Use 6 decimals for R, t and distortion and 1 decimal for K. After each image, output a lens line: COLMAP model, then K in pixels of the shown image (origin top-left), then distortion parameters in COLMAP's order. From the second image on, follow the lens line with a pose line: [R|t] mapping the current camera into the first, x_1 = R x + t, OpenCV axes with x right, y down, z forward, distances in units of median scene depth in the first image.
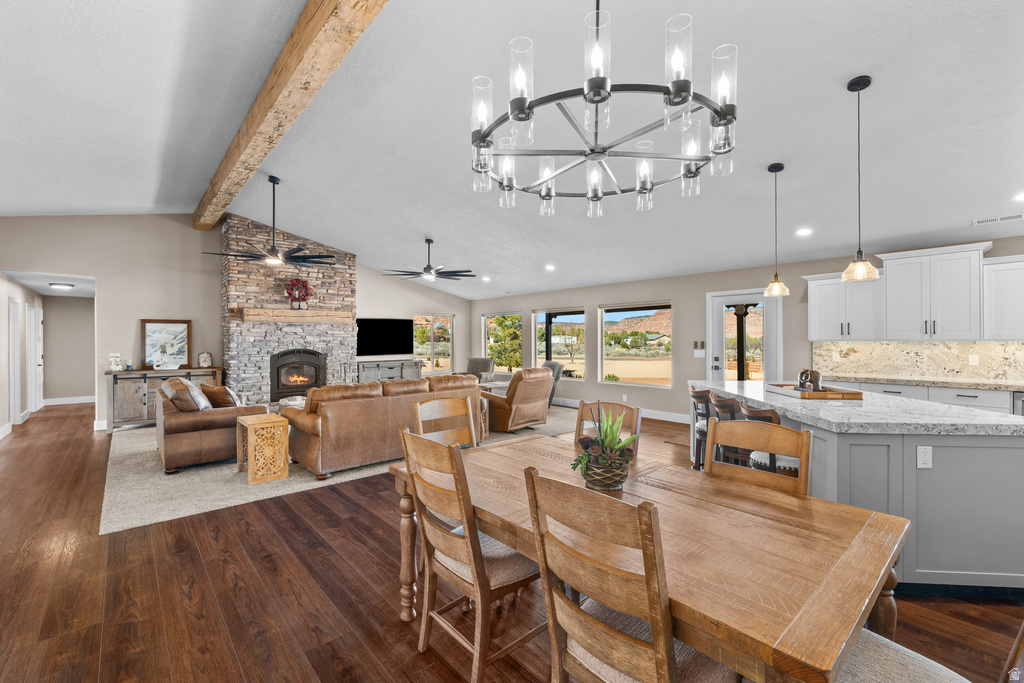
lens RADIAL K [[437.0, 0, 509.6], [0, 437.0, 339.1], [0, 0, 1]] dist [-0.000627, -0.000547]
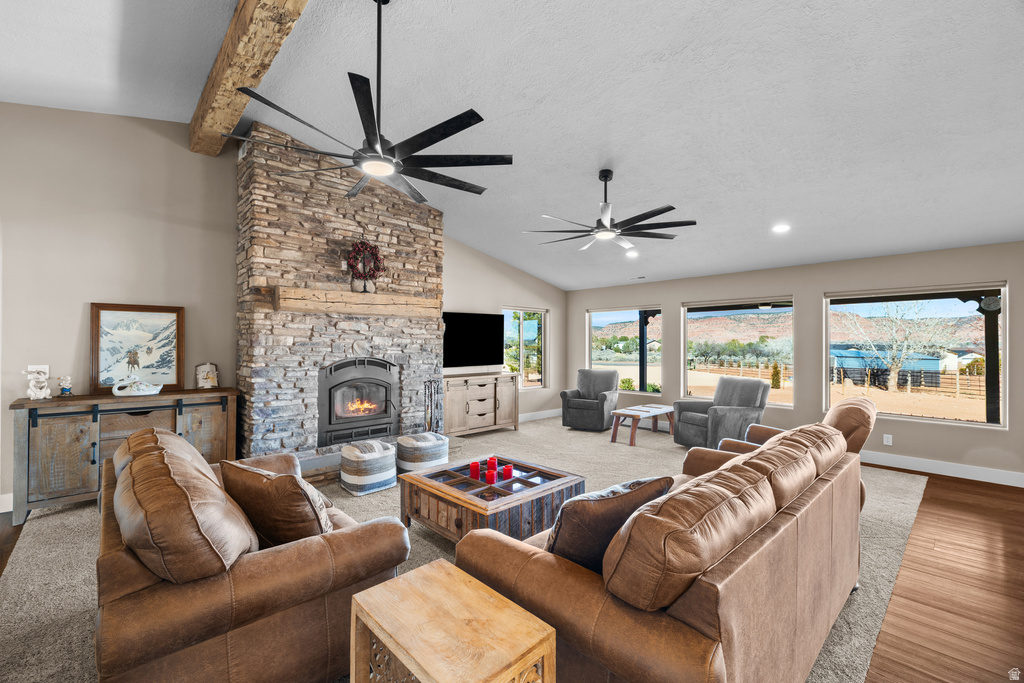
lens RADIAL K [[437.0, 0, 514.5], [0, 437.0, 340.2], [0, 0, 1]] dist [-0.000627, -0.000547]
pose [[0.999509, 0.008035, 0.030286, -0.309292], [-0.007844, 0.999948, -0.006448, 0.000724], [-0.030336, 0.006207, 0.999520, 0.410325]]
